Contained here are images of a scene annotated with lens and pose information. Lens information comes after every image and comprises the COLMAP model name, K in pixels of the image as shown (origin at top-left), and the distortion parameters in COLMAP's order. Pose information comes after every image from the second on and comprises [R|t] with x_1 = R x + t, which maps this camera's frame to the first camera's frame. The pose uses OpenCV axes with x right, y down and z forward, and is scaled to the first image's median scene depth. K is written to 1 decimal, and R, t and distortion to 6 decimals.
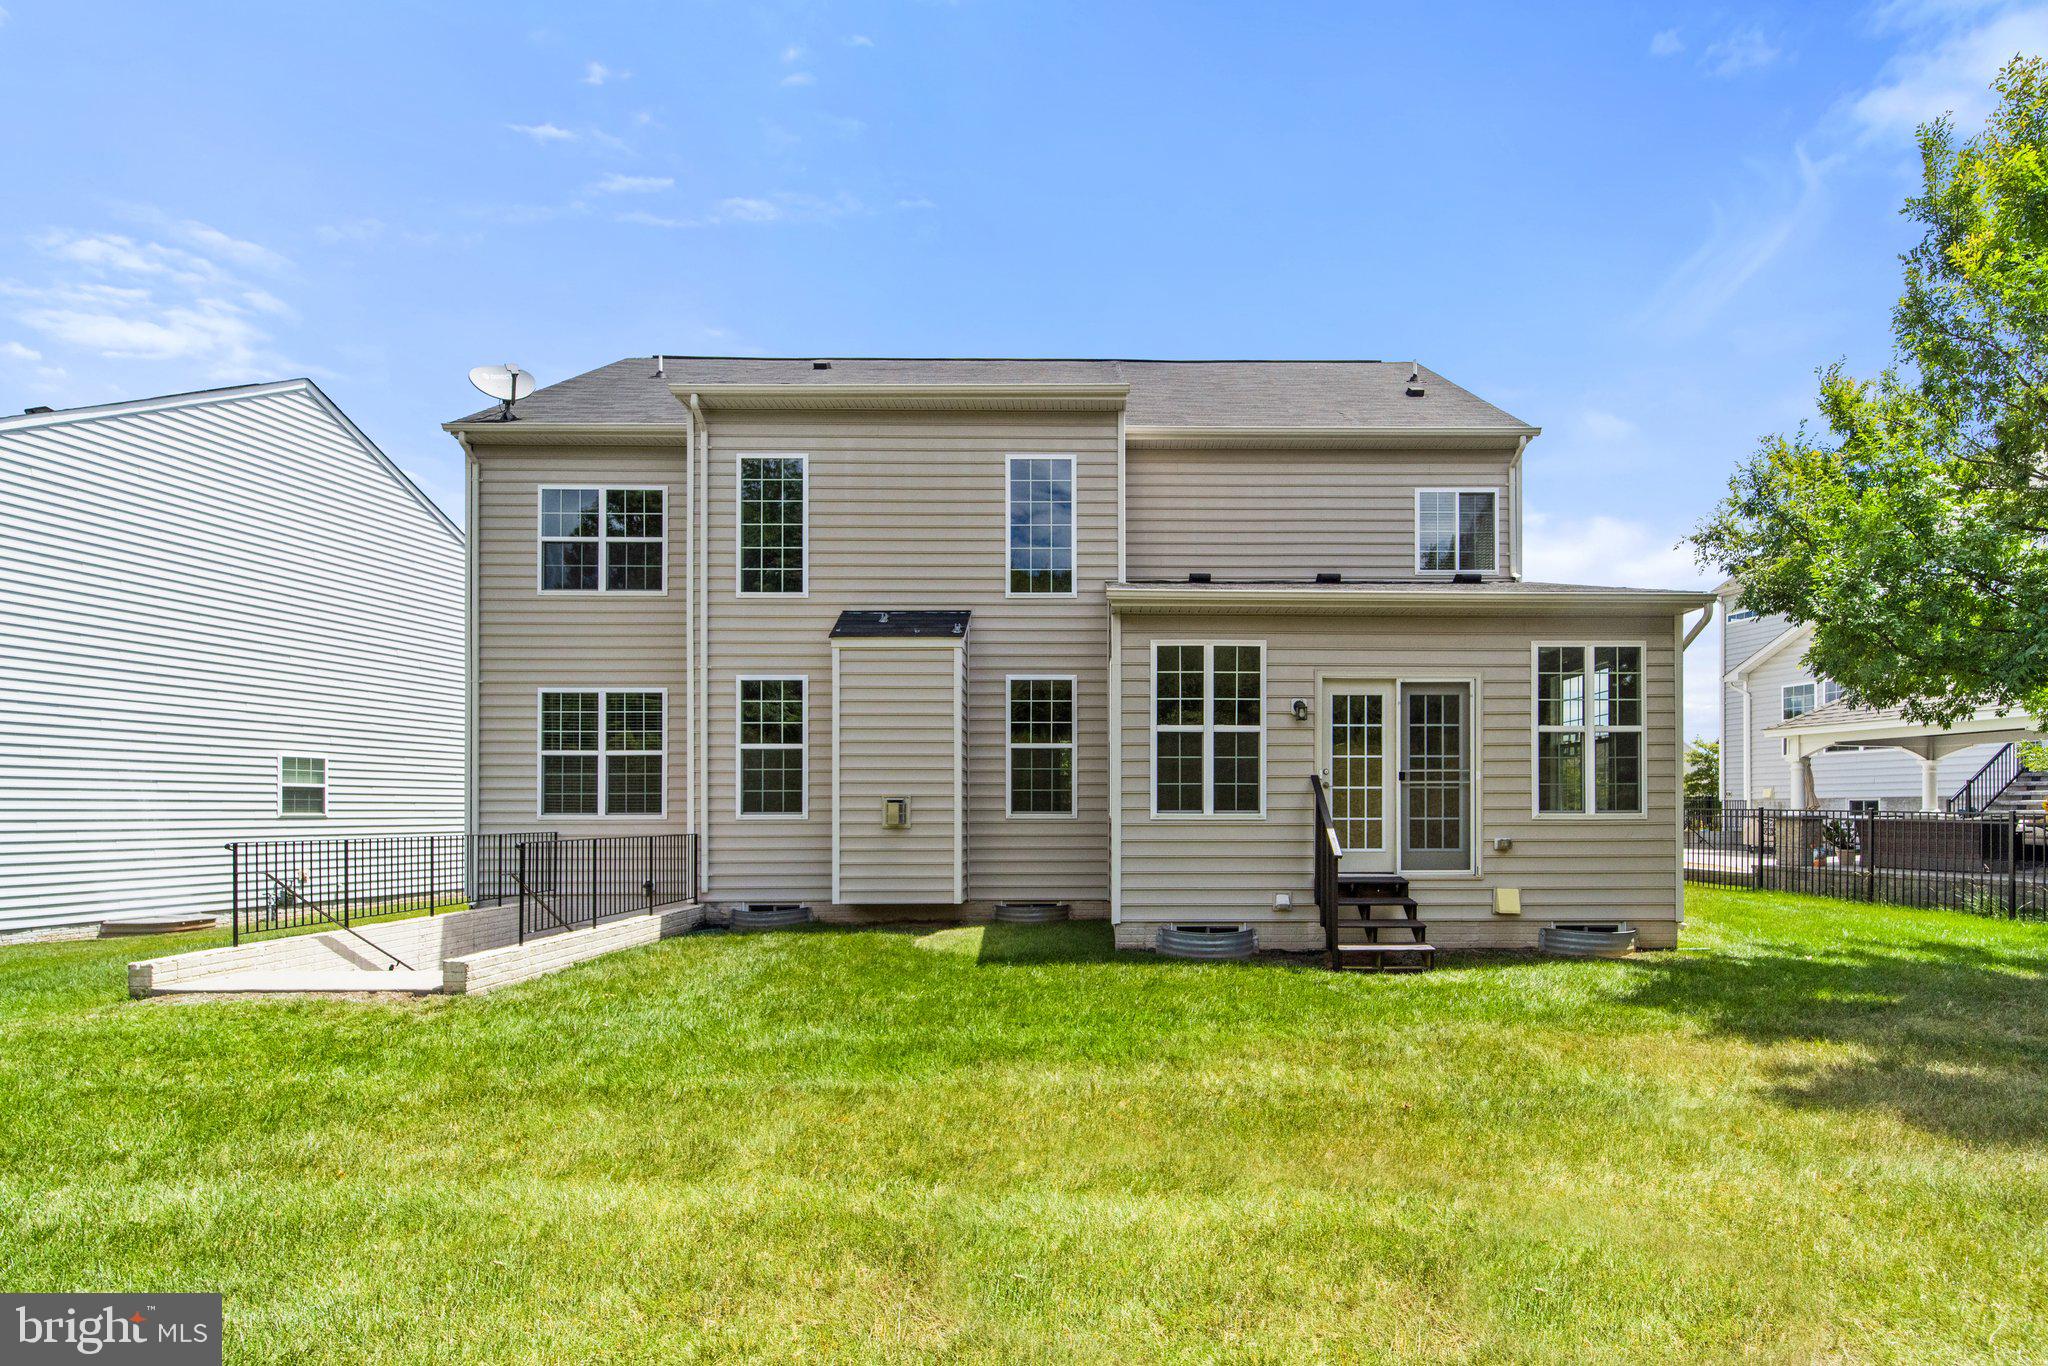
lens RADIAL K [[945.8, 0, 1024.7], [0, 945.8, 774.5], [0, 0, 1]] dist [-0.002455, -0.001680]
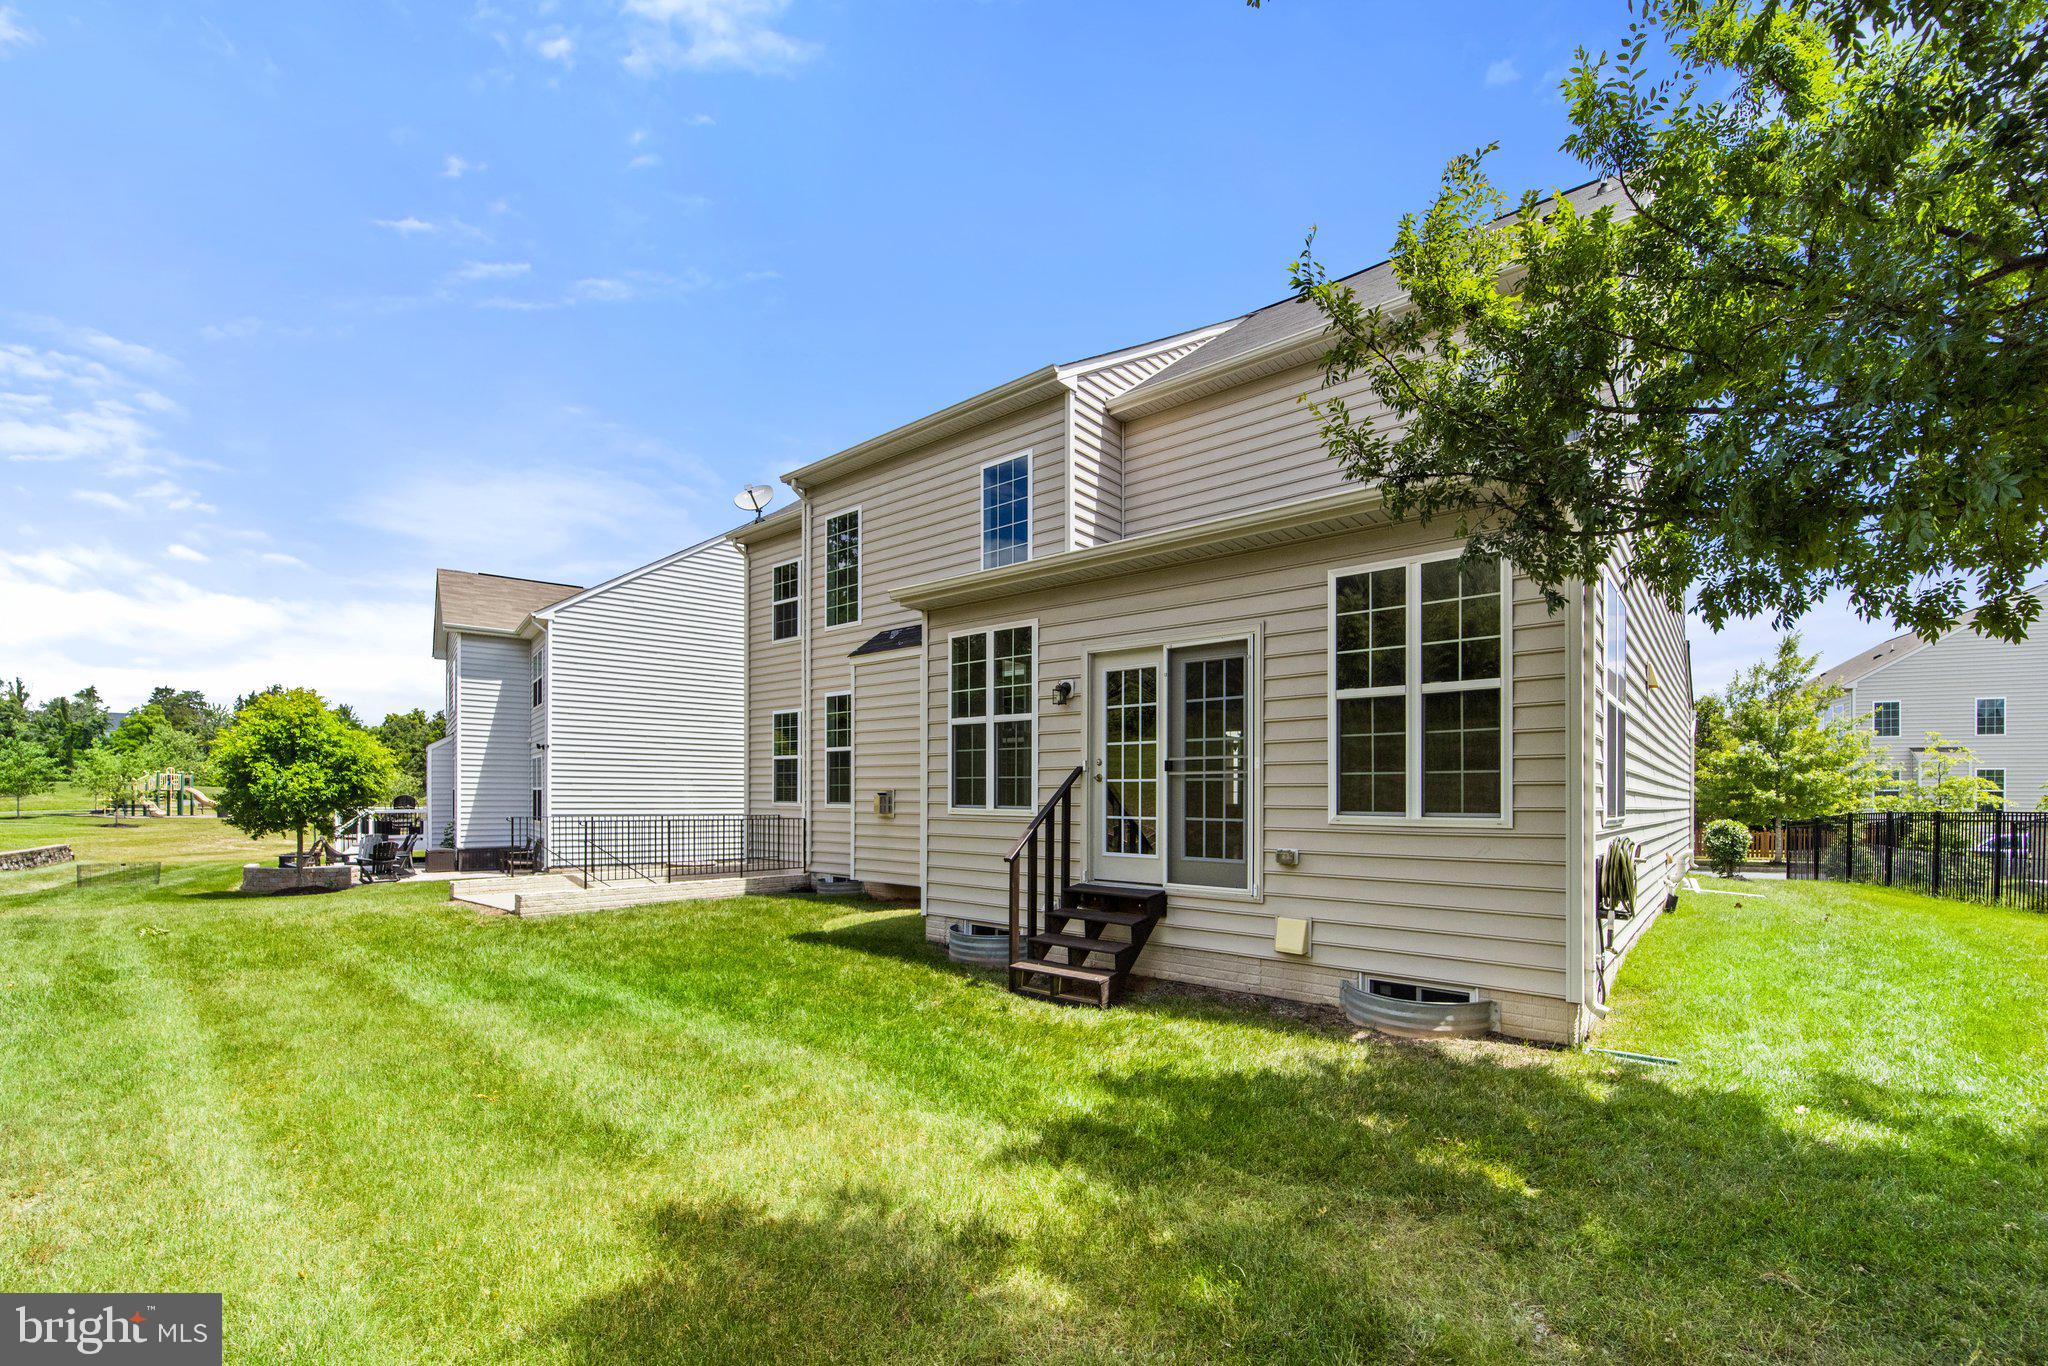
lens RADIAL K [[945.8, 0, 1024.7], [0, 945.8, 774.5], [0, 0, 1]] dist [-0.002455, -0.001680]
pose [[0.717012, -0.010688, -0.696979, 0.744648], [0.012622, 0.999918, -0.002348, 0.008195], [0.696947, -0.007114, 0.717088, 0.289796]]
